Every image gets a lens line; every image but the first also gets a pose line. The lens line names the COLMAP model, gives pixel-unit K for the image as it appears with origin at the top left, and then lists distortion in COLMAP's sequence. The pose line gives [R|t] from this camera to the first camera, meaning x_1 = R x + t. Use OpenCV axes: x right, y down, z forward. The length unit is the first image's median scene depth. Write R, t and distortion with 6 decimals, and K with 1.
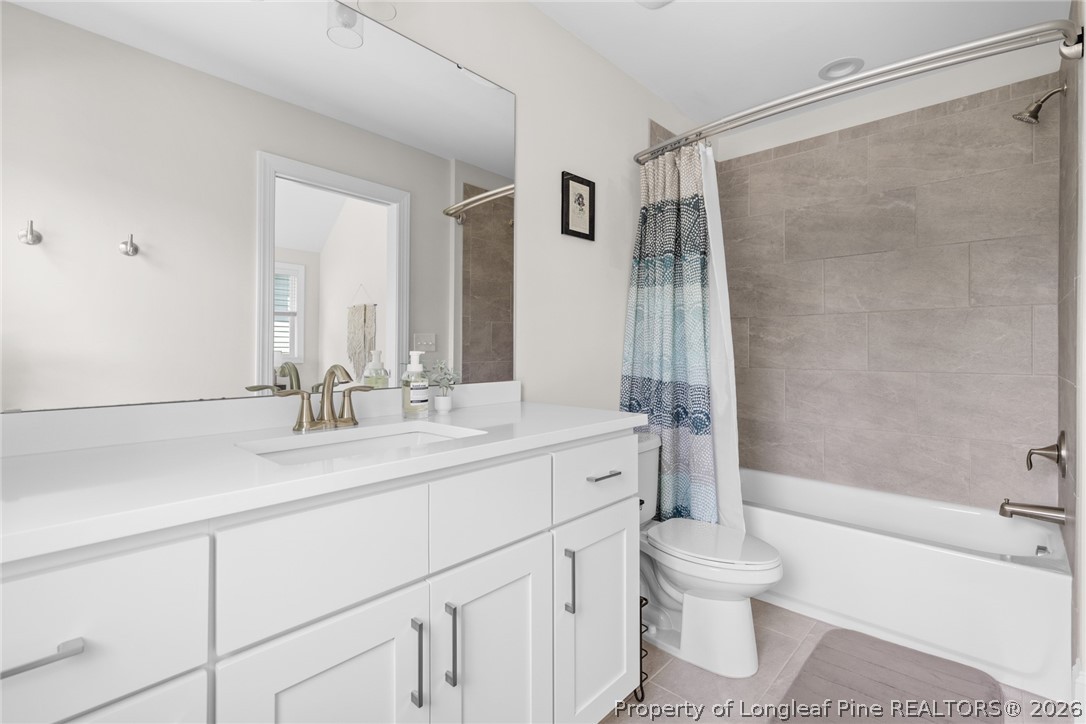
lens RADIAL K [[495.6, 0, 540.9], [0, 495.6, 347.5], [0, 0, 1]] dist [0.000233, -0.000420]
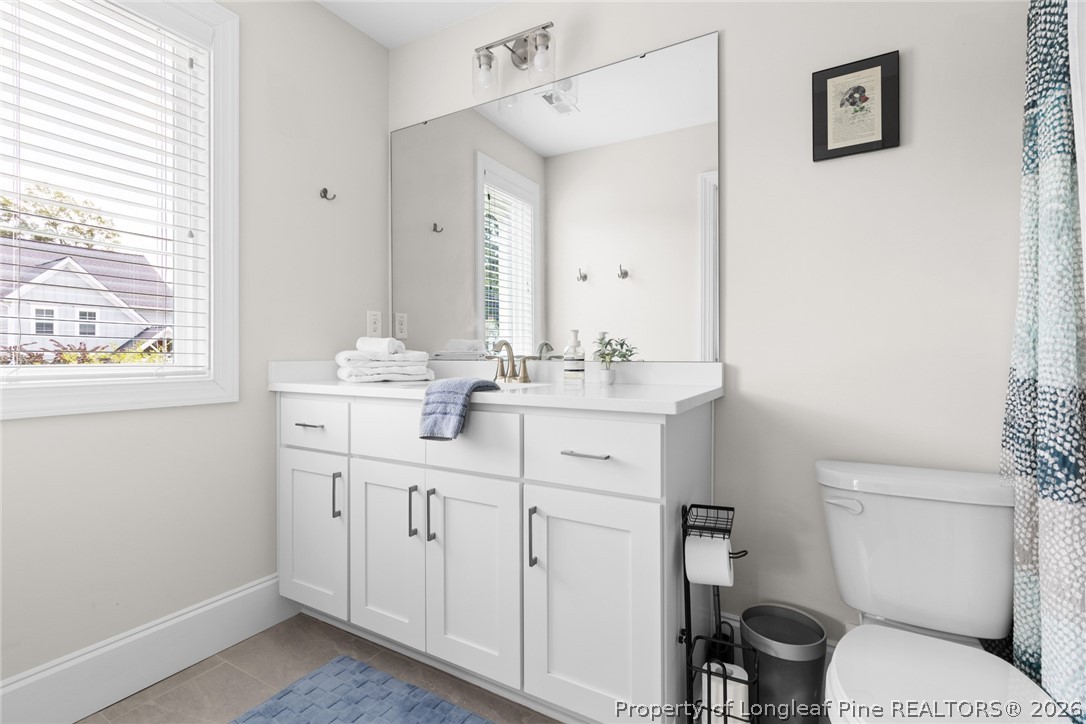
lens RADIAL K [[495.6, 0, 540.9], [0, 495.6, 347.5], [0, 0, 1]] dist [0.000233, -0.000420]
pose [[0.226866, -0.009701, -0.973878, 0.639312], [0.003185, 0.999952, -0.009219, 0.042946], [0.973921, -0.001011, 0.226886, 0.450321]]
